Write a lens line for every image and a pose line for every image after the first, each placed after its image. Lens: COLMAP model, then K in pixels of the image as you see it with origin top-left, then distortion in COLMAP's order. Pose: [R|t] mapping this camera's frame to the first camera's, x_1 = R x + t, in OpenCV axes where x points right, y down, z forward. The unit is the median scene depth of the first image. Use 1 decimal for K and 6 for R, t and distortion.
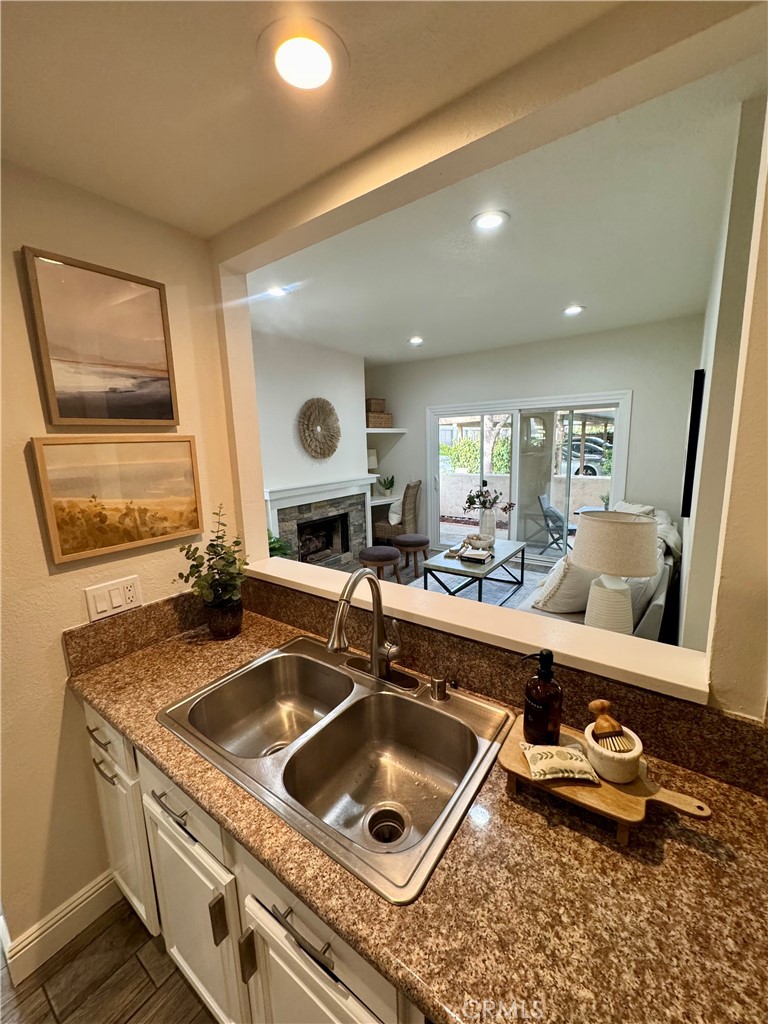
lens RADIAL K [[409.3, 0, 384.1], [0, 409.3, 510.0], [0, 0, 1]] dist [-0.003188, 0.003209]
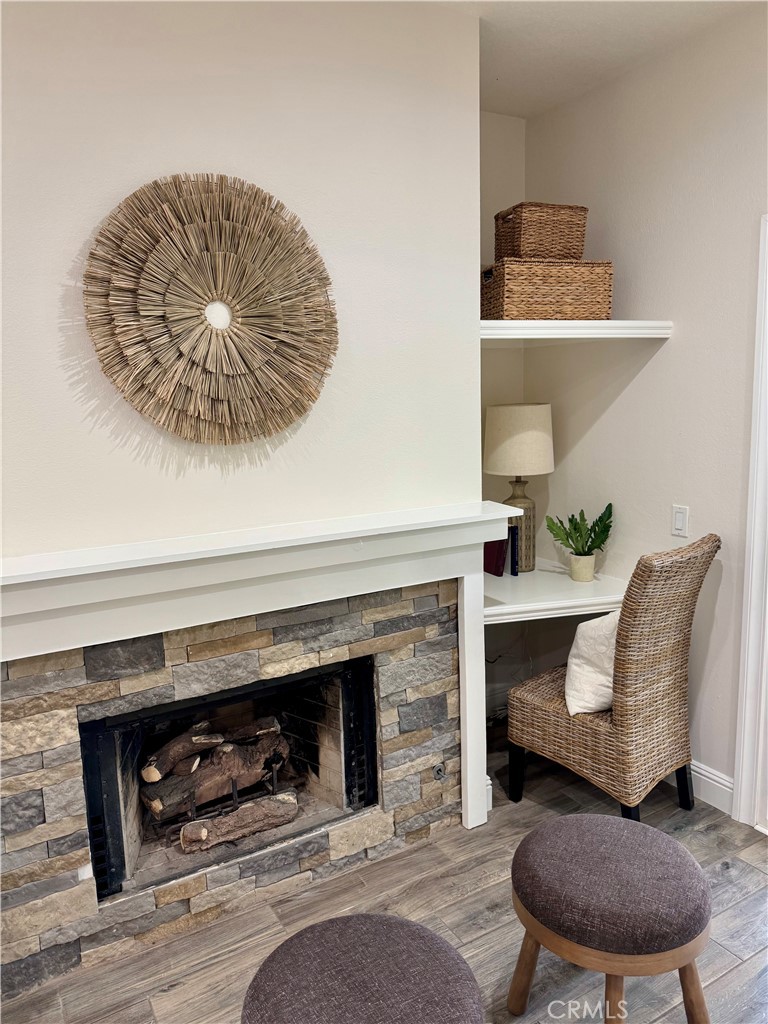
lens RADIAL K [[719.4, 0, 391.8], [0, 719.4, 513.9], [0, 0, 1]] dist [0.145515, -0.248951]
pose [[0.915353, 0.068976, -0.396699, 0.089877], [-0.065983, 0.997595, 0.021206, -0.088118], [0.397208, 0.006764, 0.917704, 0.574040]]
